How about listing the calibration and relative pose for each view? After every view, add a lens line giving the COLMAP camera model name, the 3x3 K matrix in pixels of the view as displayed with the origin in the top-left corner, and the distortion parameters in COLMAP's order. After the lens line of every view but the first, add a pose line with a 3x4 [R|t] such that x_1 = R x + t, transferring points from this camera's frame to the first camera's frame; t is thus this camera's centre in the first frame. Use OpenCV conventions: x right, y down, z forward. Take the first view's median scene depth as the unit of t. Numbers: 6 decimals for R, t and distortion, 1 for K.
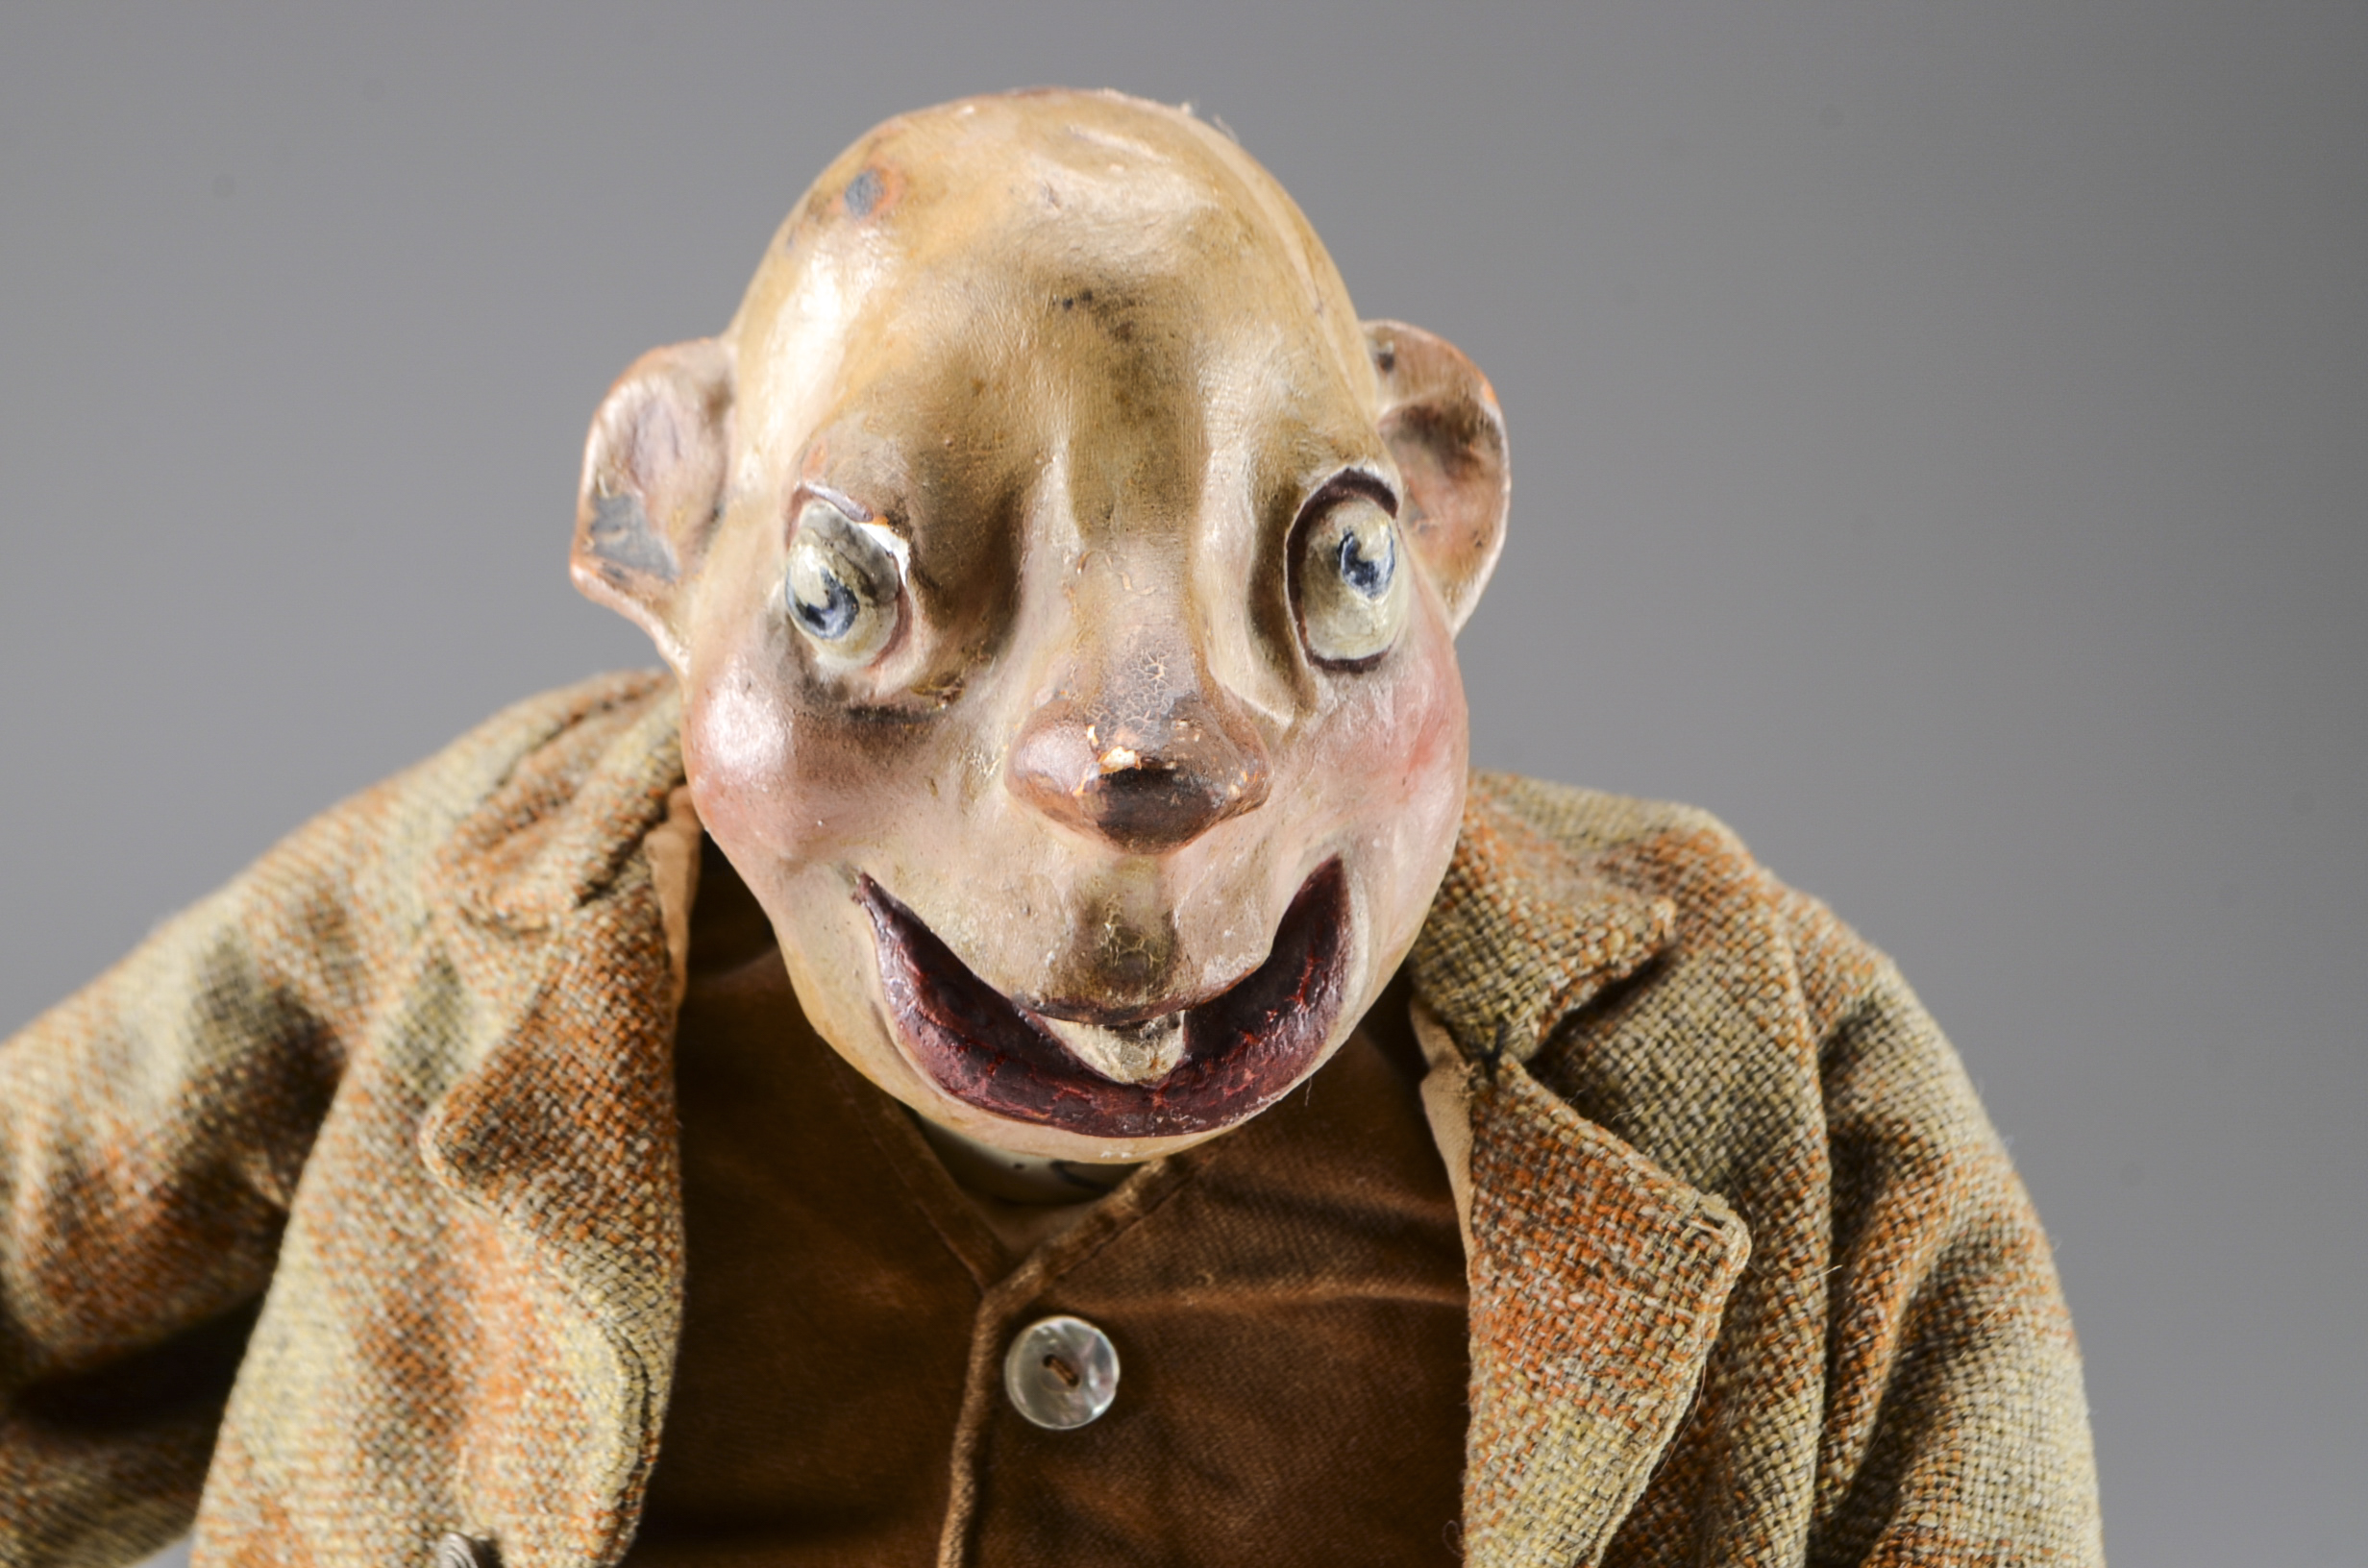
lens RADIAL K [[5588.6, 0, 1189.5], [0, 5588.6, 807.7], [0, 0, 1]] dist [-0.042839, 0.000000]
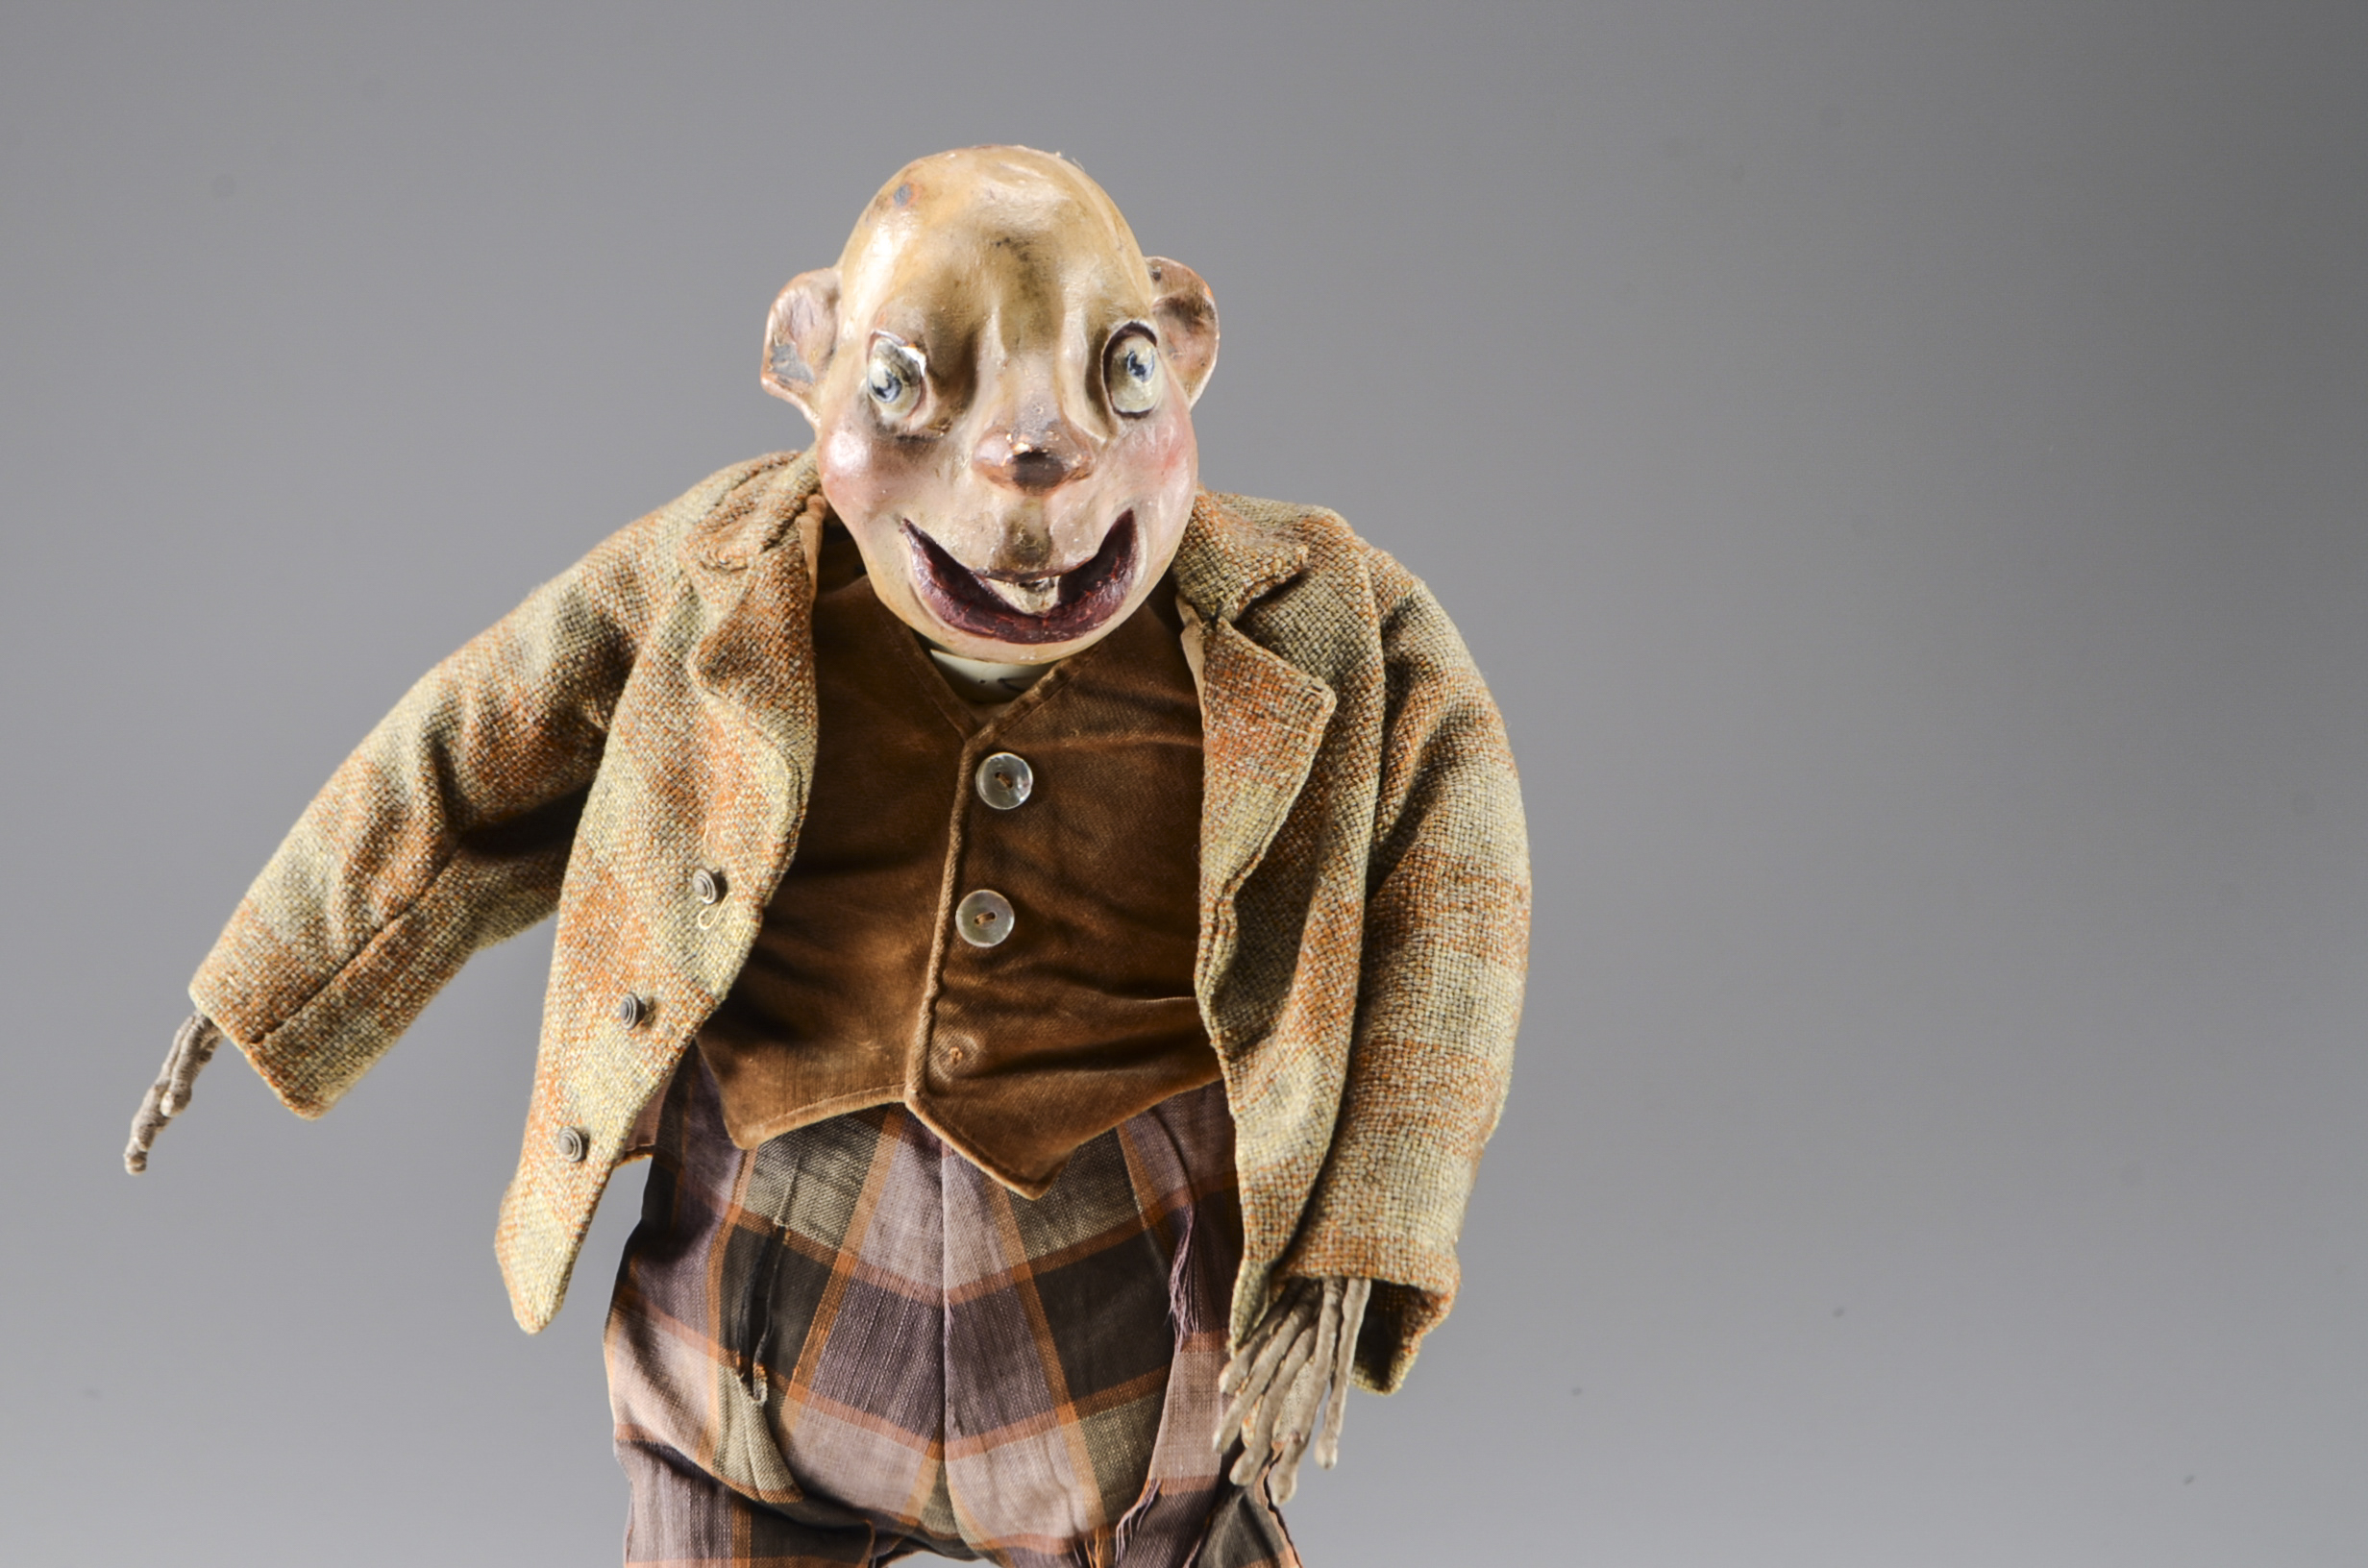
lens RADIAL K [[5588.6, 0, 1180.6], [0, 5588.6, 778.6], [0, 0, 1]] dist [-0.042839, 0.000000]
pose [[0.999948, -0.007919, -0.006426, 0.054745], [0.007797, 0.999794, -0.018761, 0.141421], [0.006573, 0.018710, 0.999803, -1.035347]]
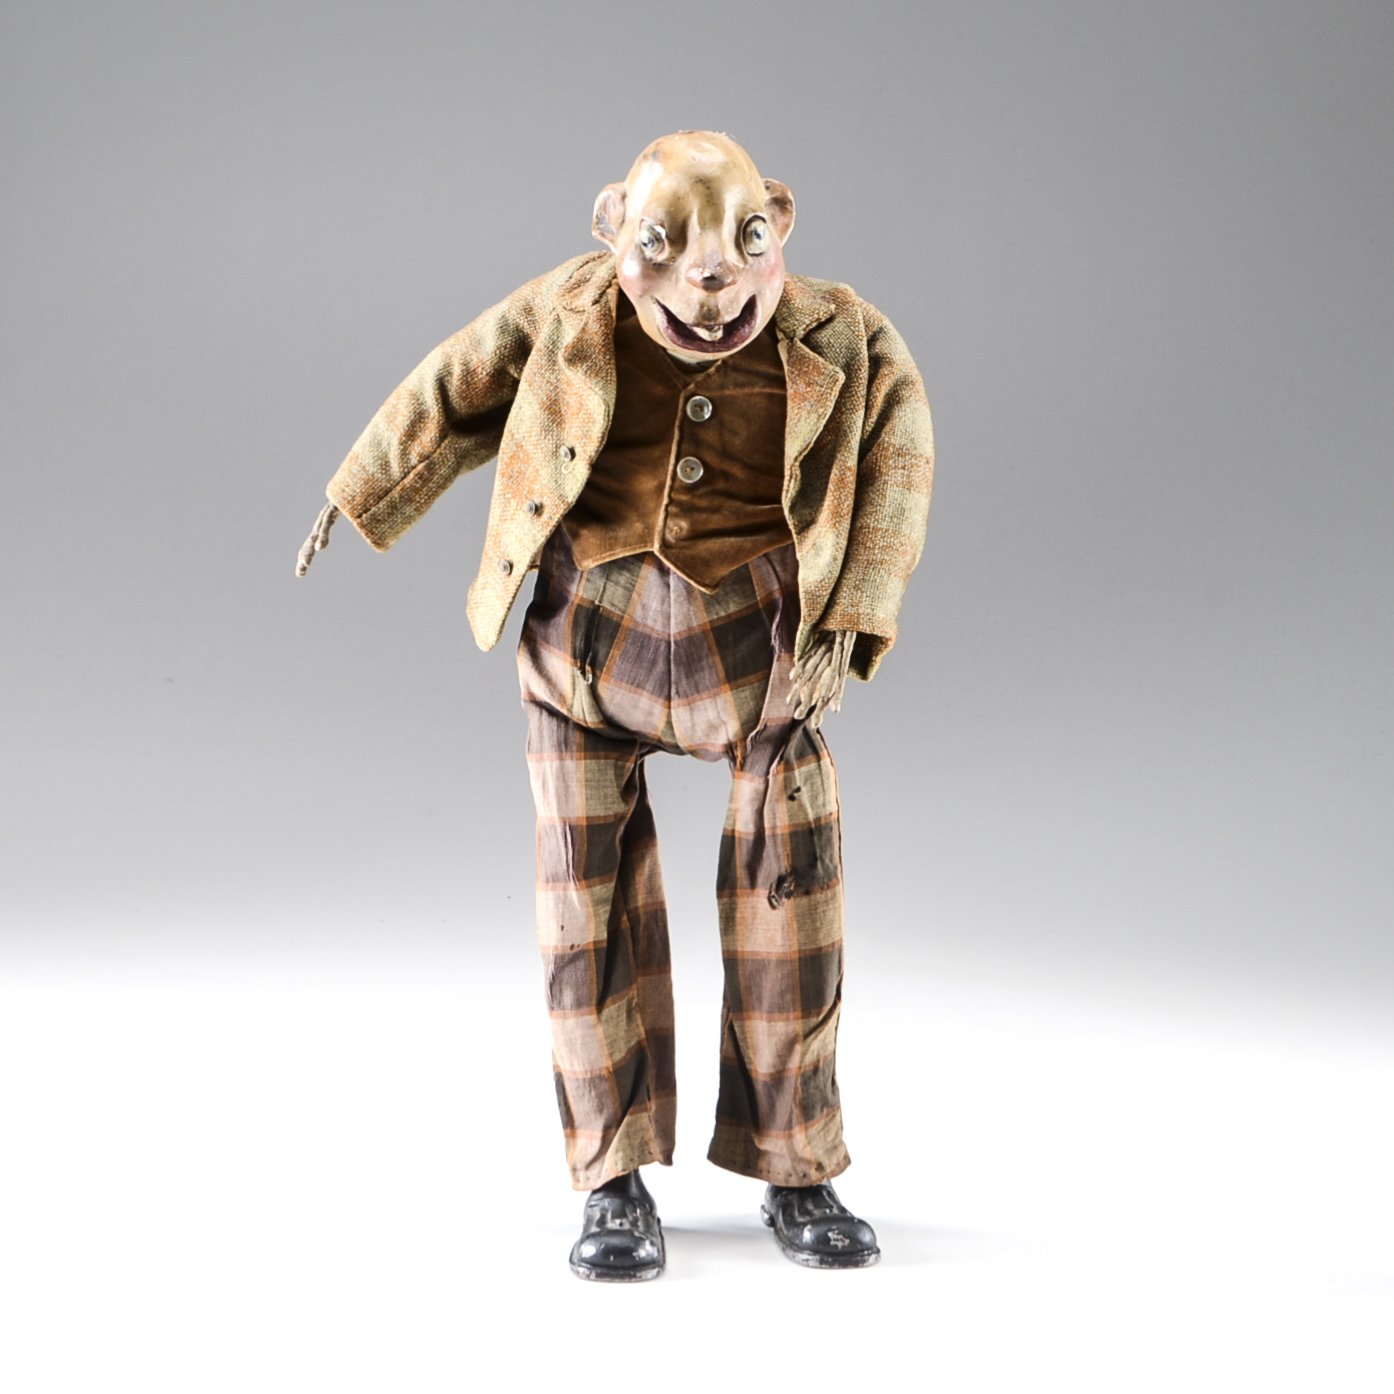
lens RADIAL K [[4751.0, 0, 789.4], [0, 4751.0, 686.1], [0, 0, 1]] dist [-0.034160, 0.000000]
pose [[0.999684, 0.002469, -0.025004, 0.150432], [-0.000234, 0.996033, 0.088986, -0.017945], [0.025125, -0.088953, 0.995719, -2.913341]]
